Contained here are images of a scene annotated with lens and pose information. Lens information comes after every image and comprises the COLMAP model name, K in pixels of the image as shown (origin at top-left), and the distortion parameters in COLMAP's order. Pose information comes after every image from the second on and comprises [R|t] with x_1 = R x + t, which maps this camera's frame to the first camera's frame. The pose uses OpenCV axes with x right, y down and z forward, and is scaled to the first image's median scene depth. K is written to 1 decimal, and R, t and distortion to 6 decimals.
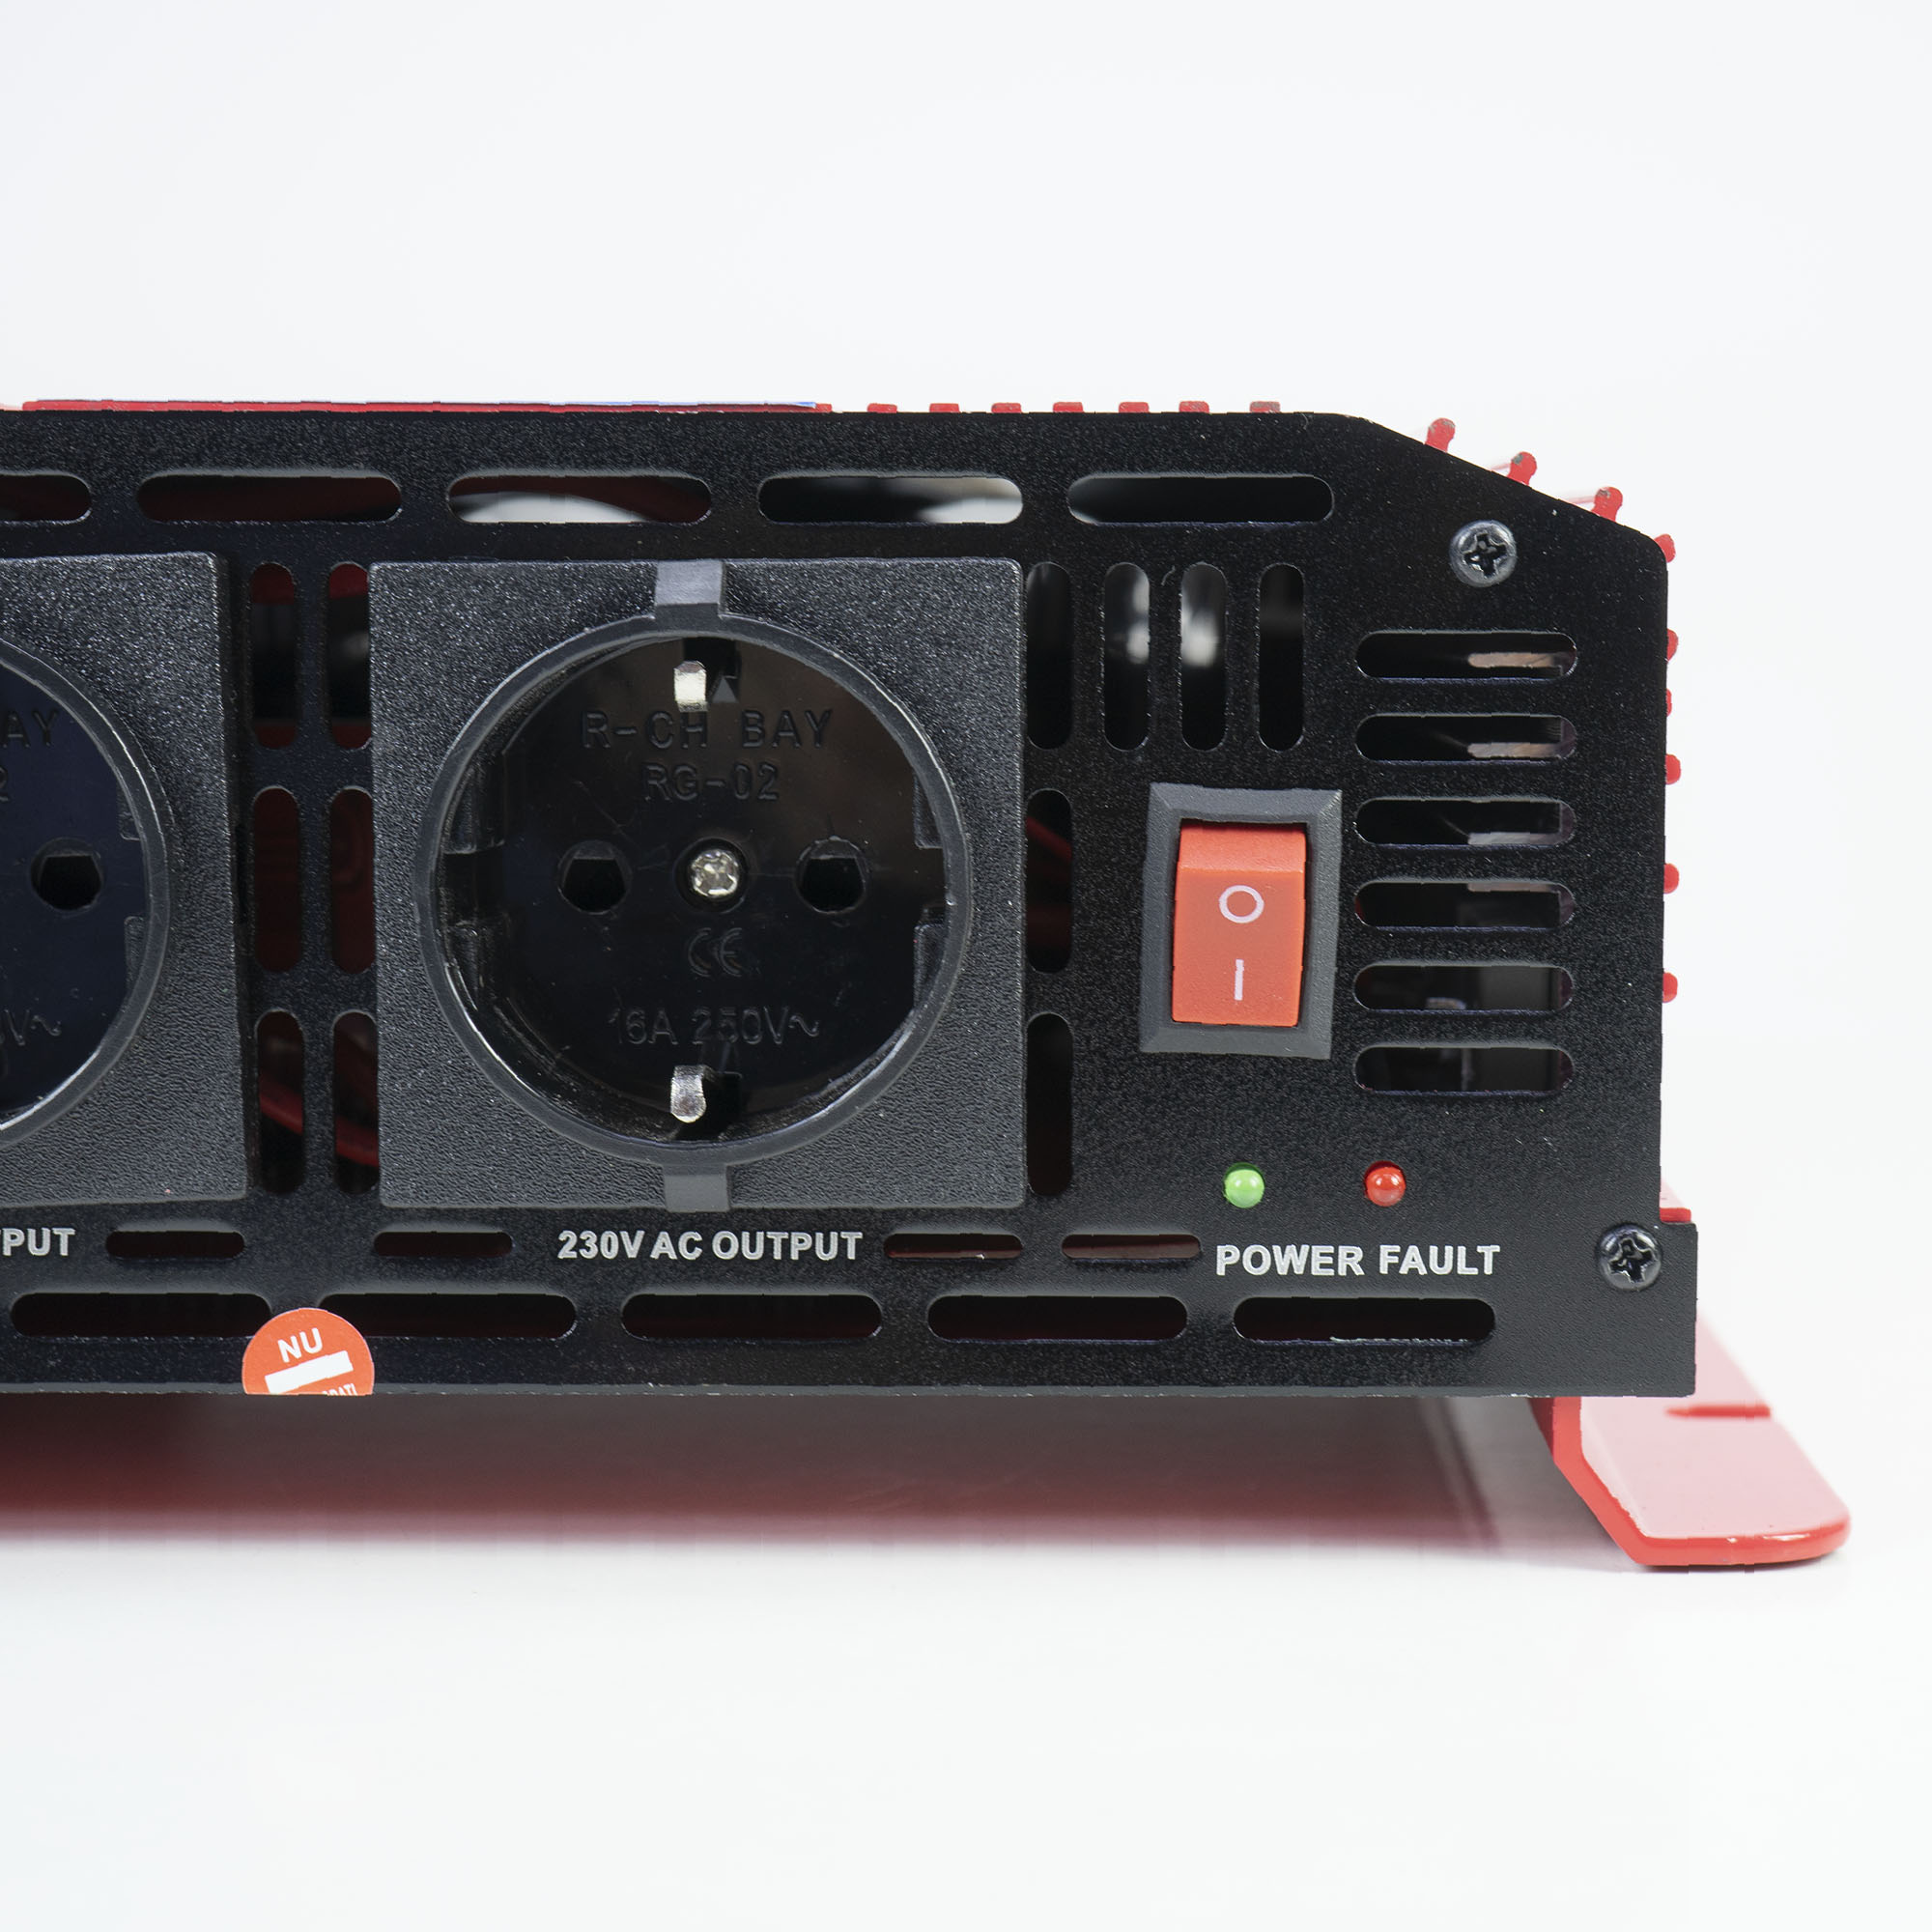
lens RADIAL K [[4242.8, 0, 966.8], [0, 4242.8, 1128.1], [0, 0, 1]] dist [0.041739, 0.108395]
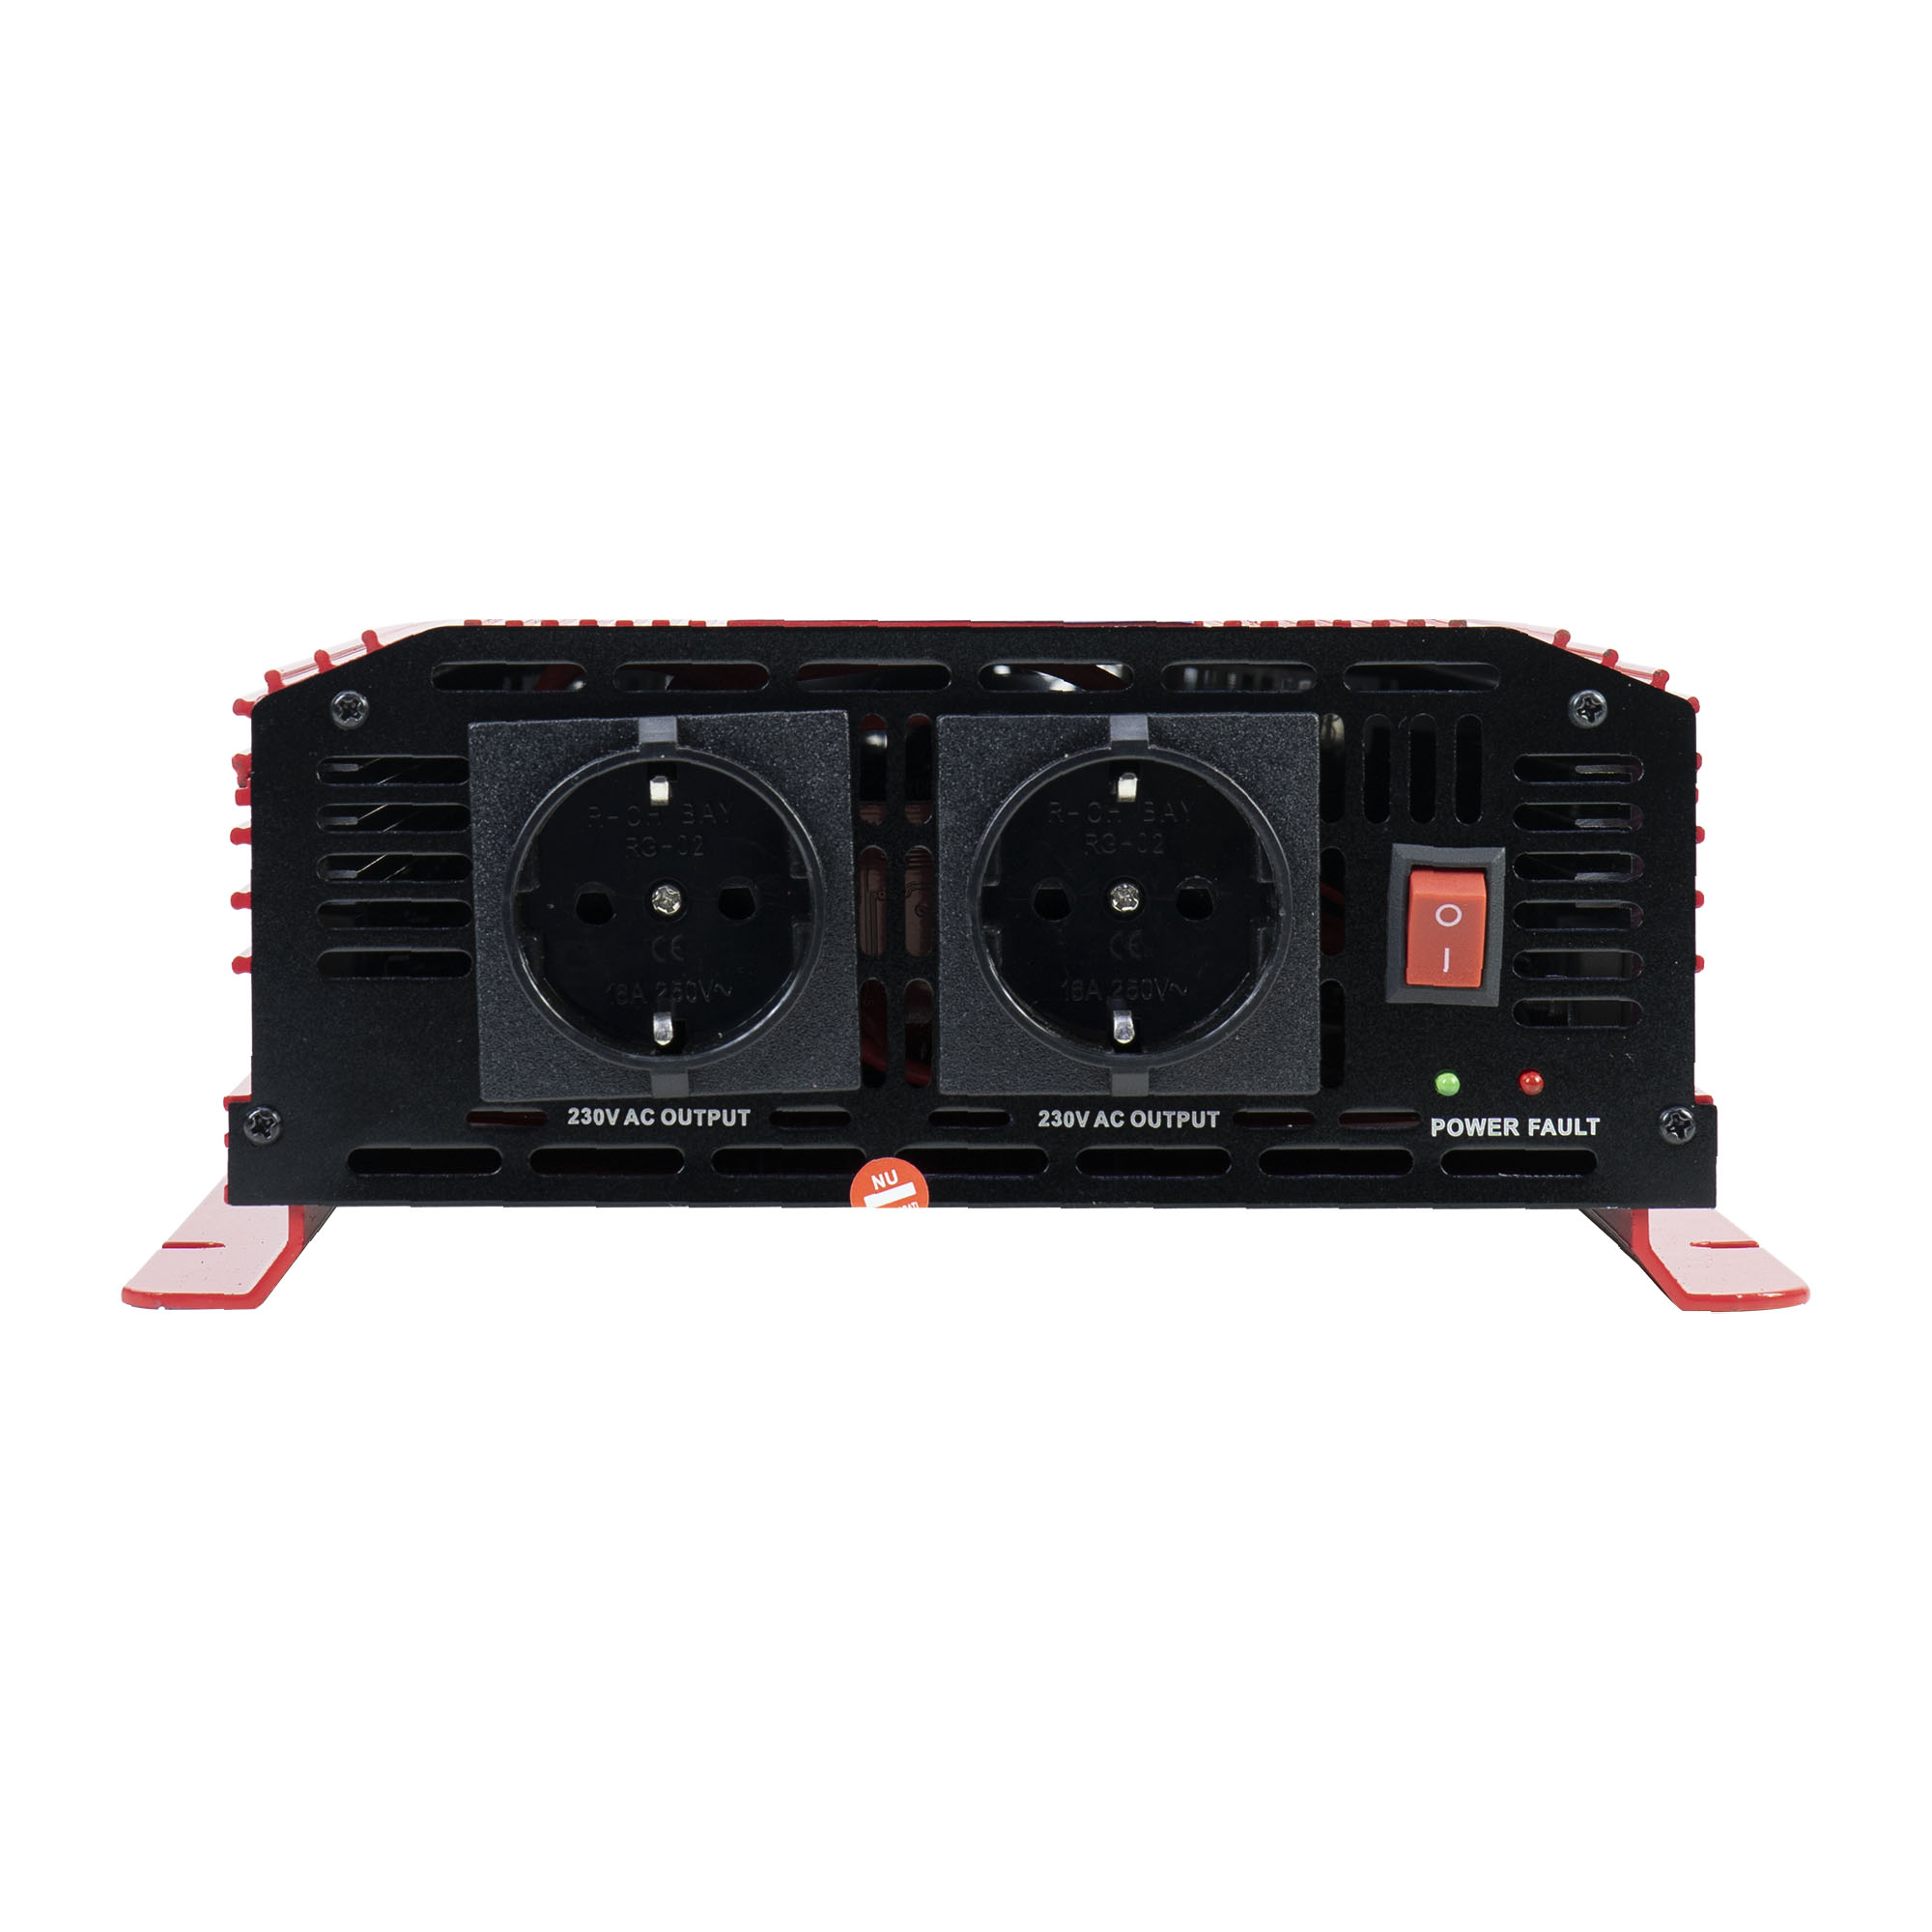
lens RADIAL K [[4097.8, 0, 1065.9], [0, 4097.8, 968.9], [0, 0, 1]] dist [0.048438, -0.154009]
pose [[0.999714, -0.001468, 0.023872, -0.125227], [0.002585, 0.998900, -0.046818, 0.044500], [-0.023777, 0.046866, 0.998618, -0.622502]]
